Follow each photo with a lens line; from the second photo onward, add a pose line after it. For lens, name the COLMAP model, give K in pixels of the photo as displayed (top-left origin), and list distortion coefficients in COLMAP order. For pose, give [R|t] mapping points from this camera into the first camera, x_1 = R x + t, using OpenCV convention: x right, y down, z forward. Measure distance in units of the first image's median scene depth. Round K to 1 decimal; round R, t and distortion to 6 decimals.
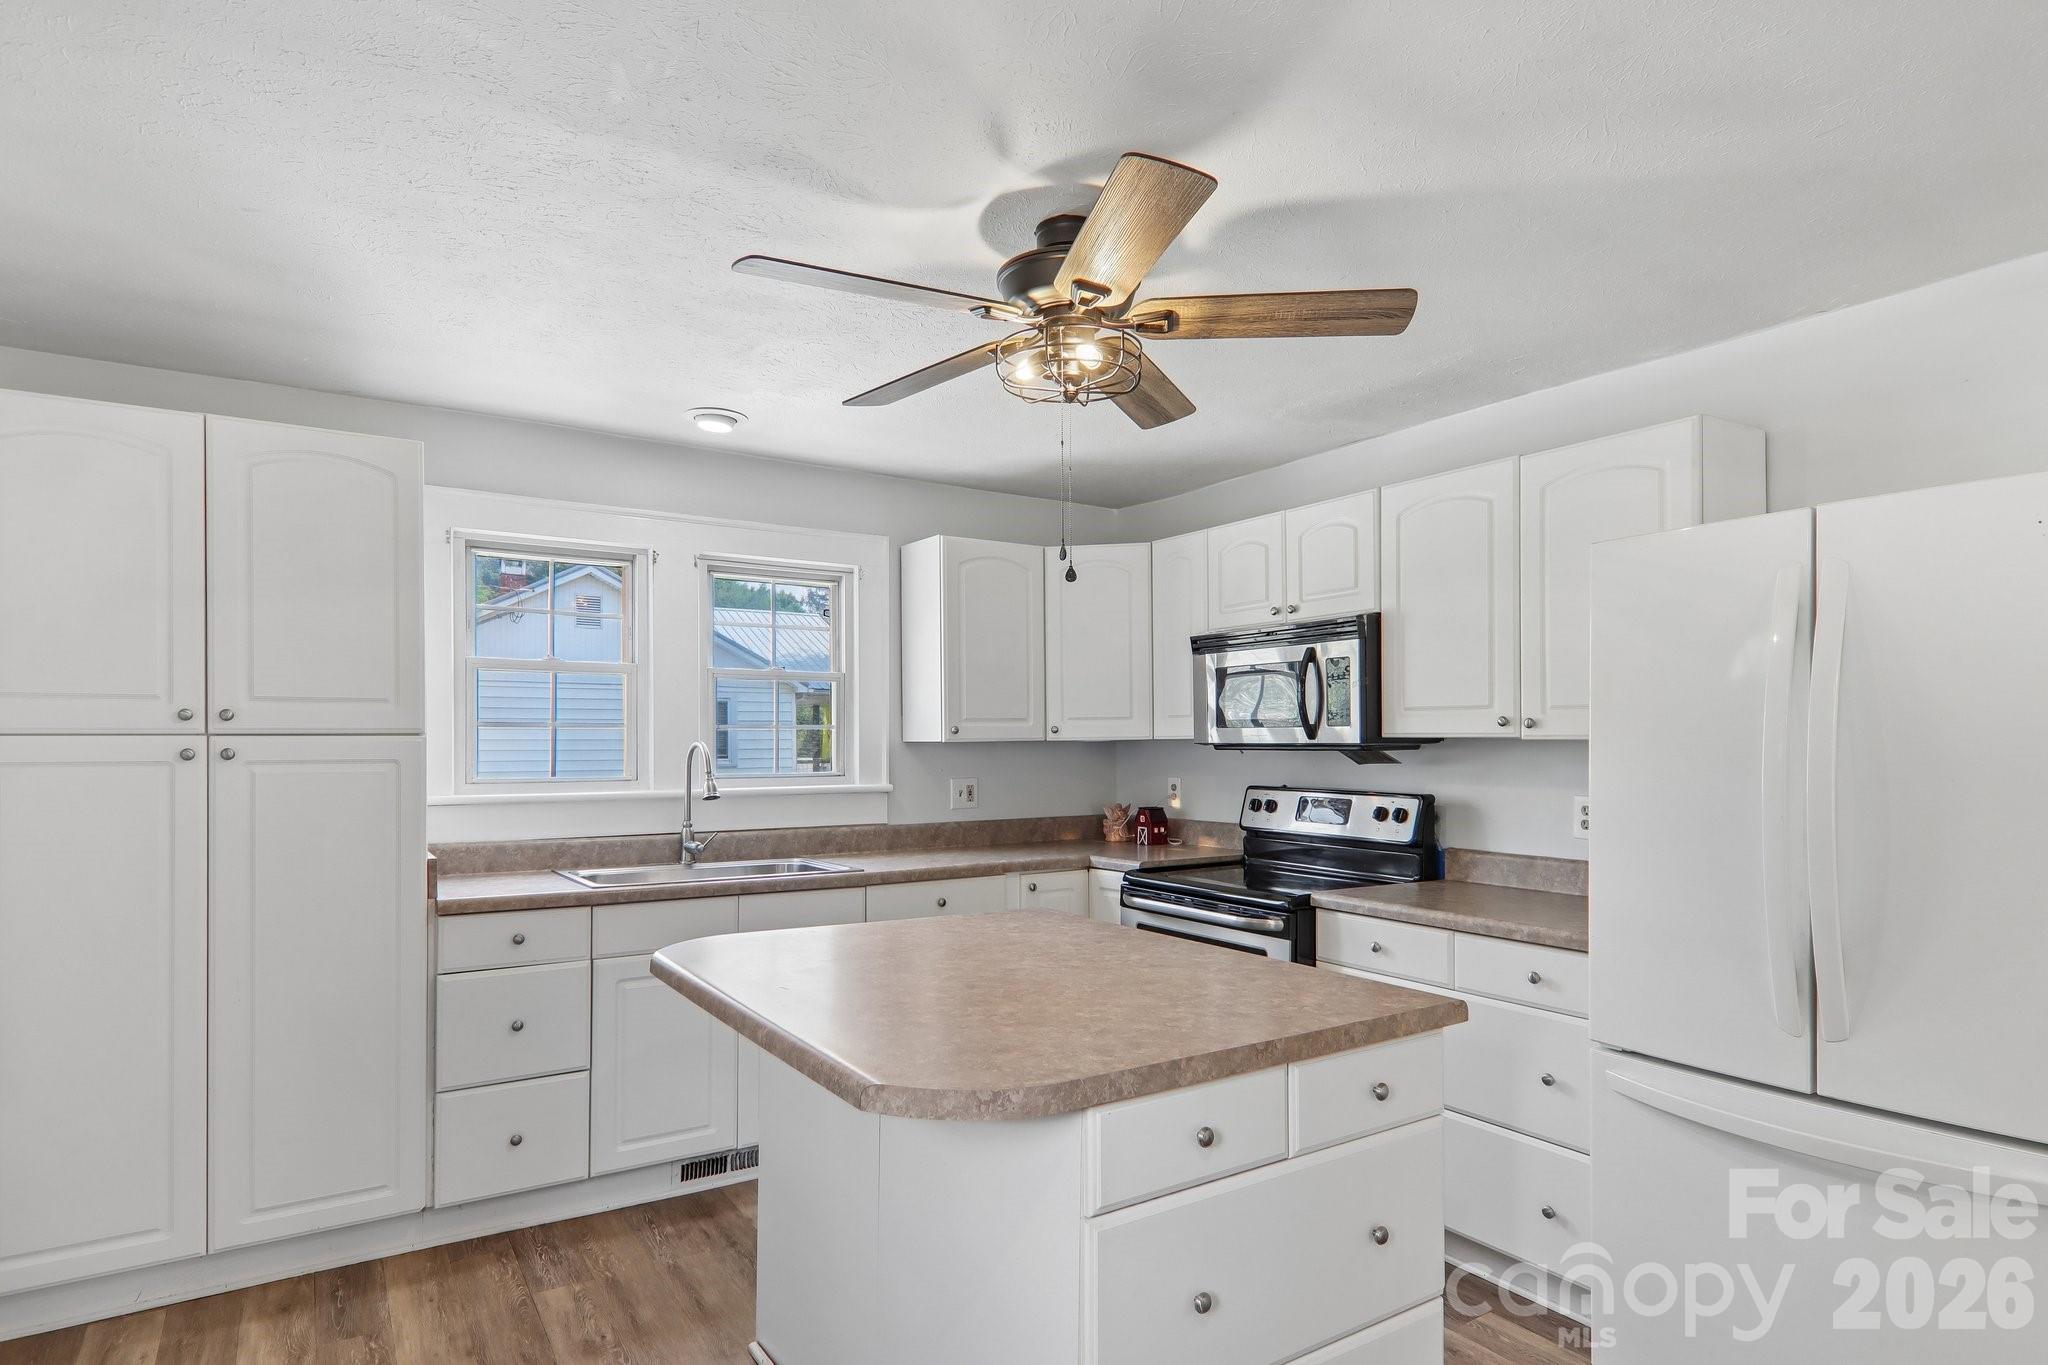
lens RADIAL K [[1117.0, 0, 1027.7], [0, 1117.0, 737.9], [0, 0, 1]] dist [0.027126, -0.022511]
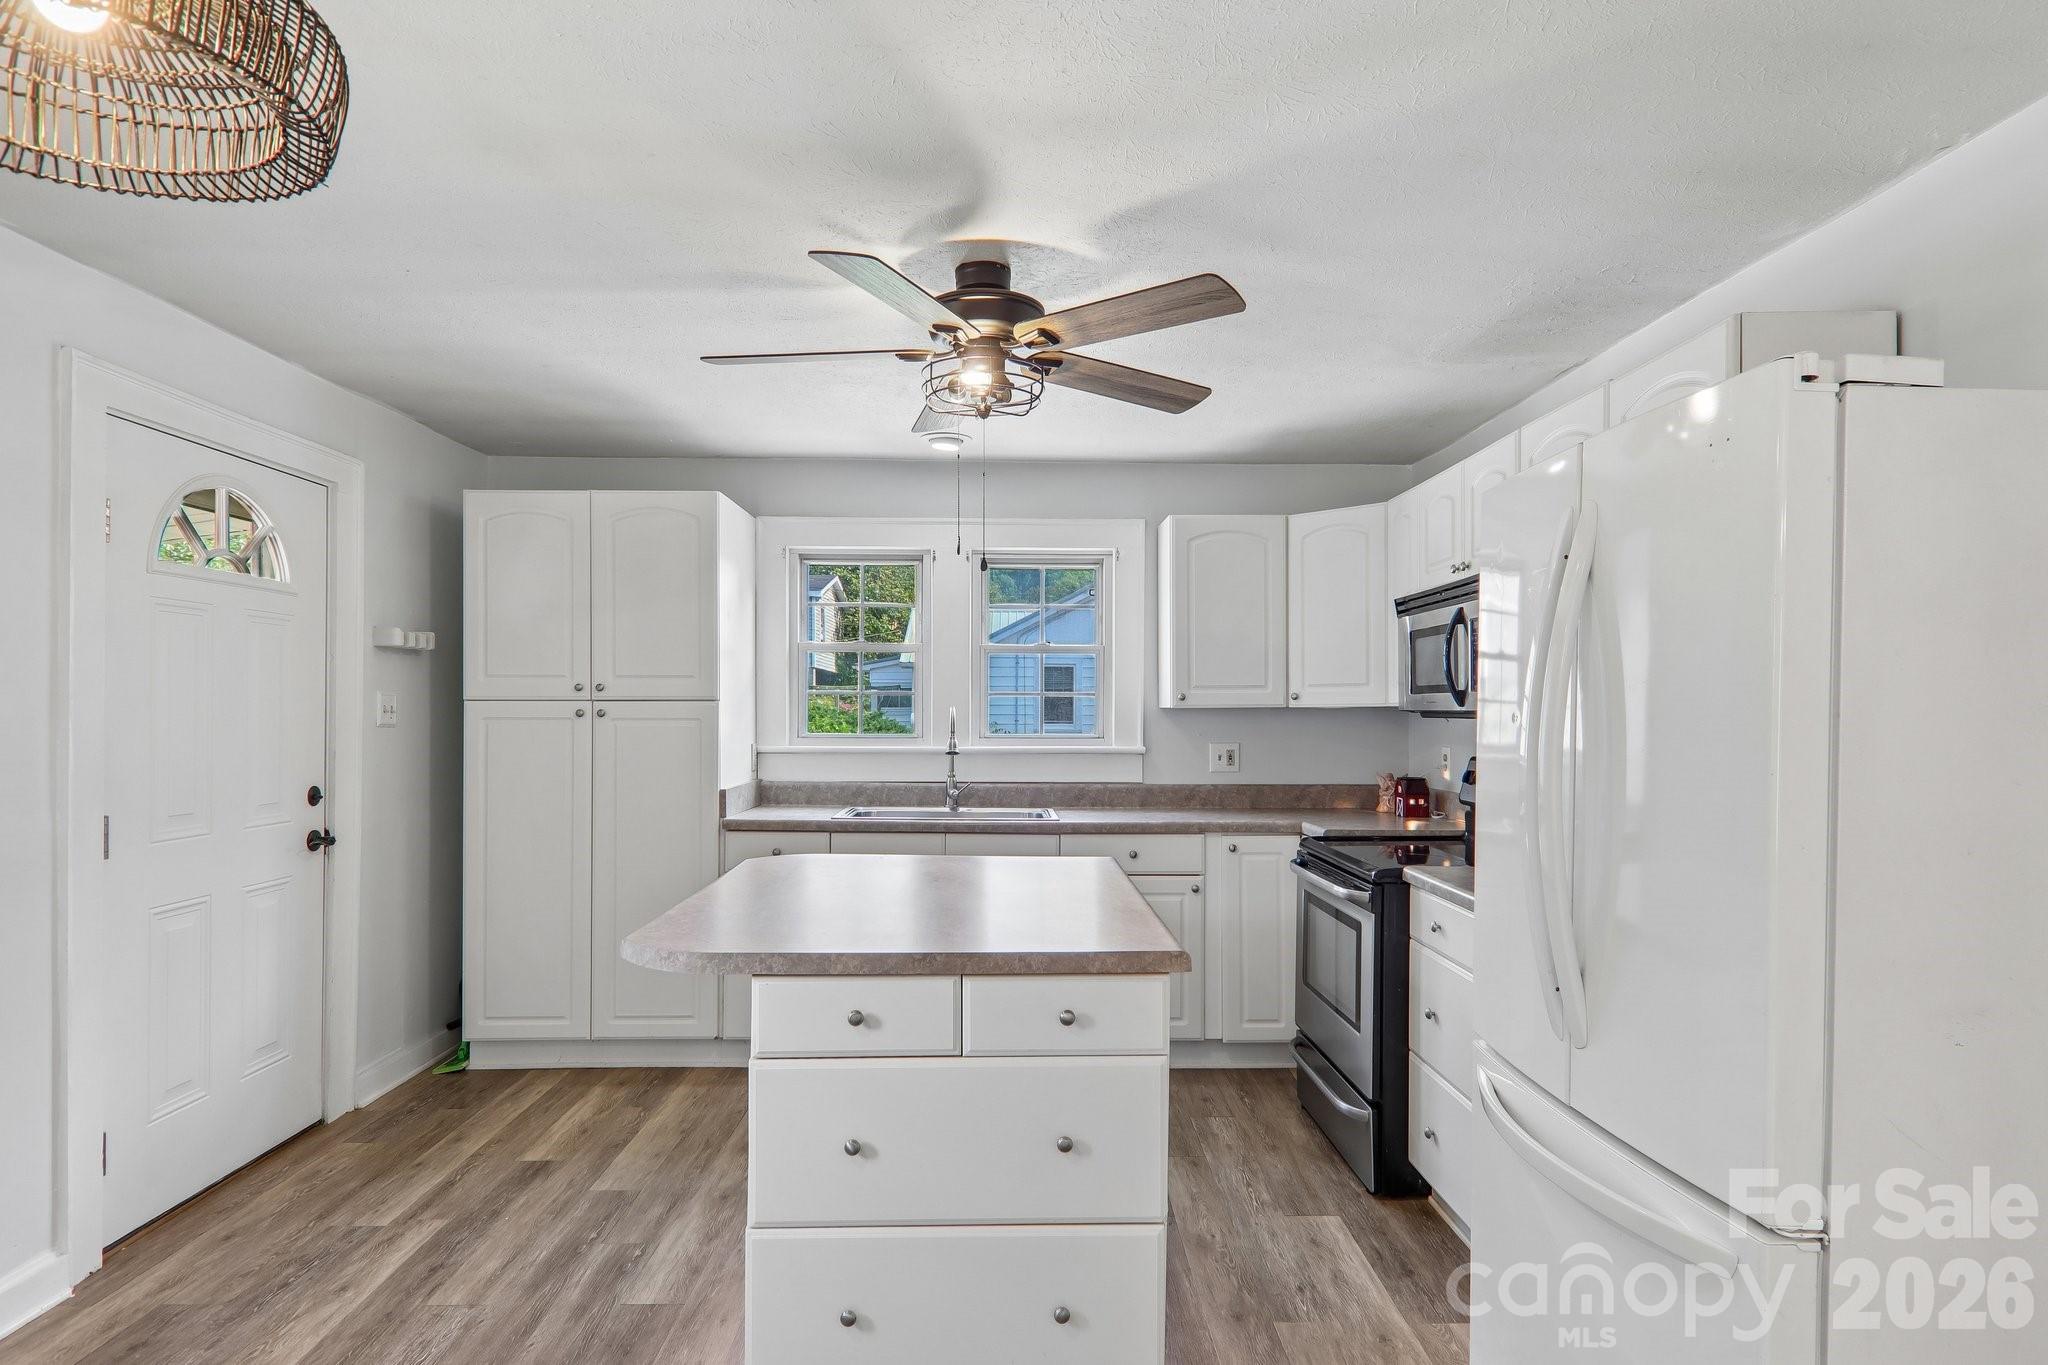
lens RADIAL K [[1128.3, 0, 1022.2], [0, 1128.3, 715.1], [0, 0, 1]] dist [0.028203, -0.023256]
pose [[0.844236, 0.007998, -0.535912, 0.405832], [-0.002990, 0.999943, 0.010214, -0.000169], [0.535963, -0.007021, 0.844212, 0.009697]]
